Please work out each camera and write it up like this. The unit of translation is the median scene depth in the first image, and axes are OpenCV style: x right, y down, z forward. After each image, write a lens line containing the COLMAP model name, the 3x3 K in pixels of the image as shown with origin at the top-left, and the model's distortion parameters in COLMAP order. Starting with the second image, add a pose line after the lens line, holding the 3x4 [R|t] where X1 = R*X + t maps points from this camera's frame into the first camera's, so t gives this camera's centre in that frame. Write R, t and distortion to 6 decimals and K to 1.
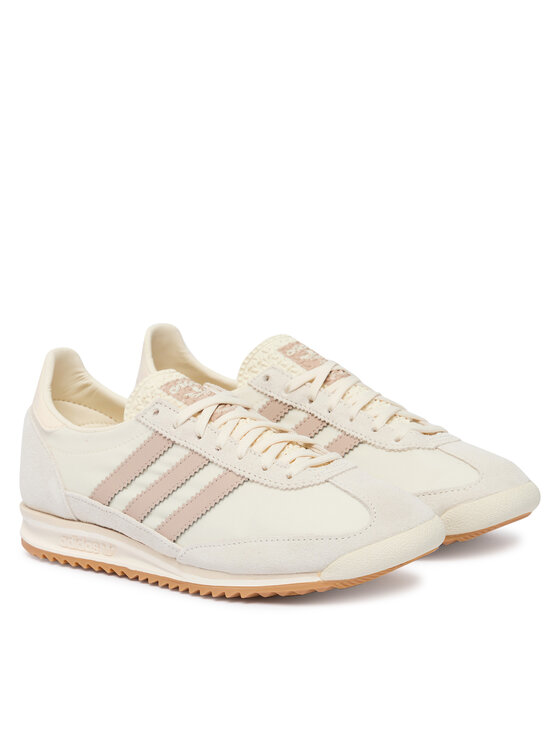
lens RADIAL K [[2194.3, 0, 280.0], [0, 2194.3, 373.0], [0, 0, 1]] dist [-0.055251, -0.268242]
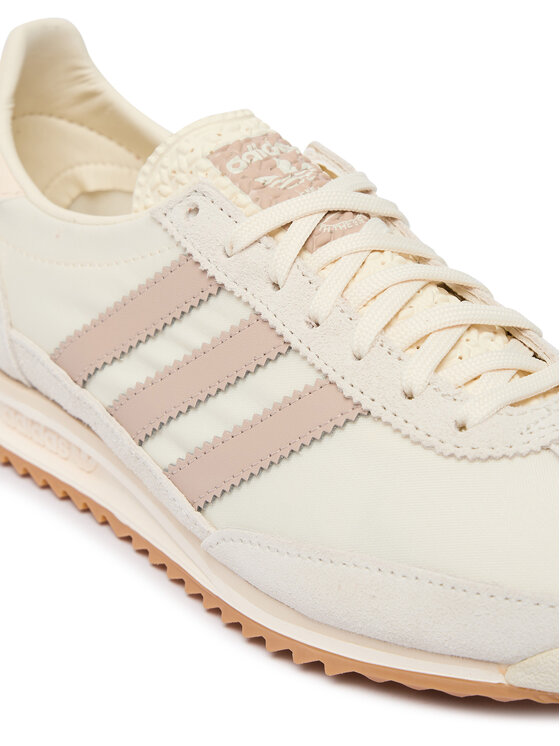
lens RADIAL K [[1896.2, 0, 280.0], [0, 1896.2, 373.0], [0, 0, 1]] dist [-0.079405, 0.173243]
pose [[0.990187, 0.113170, -0.081988, -0.001619], [-0.087547, 0.959632, 0.267286, -0.058059], [0.108927, -0.257485, 0.960123, 0.612077]]
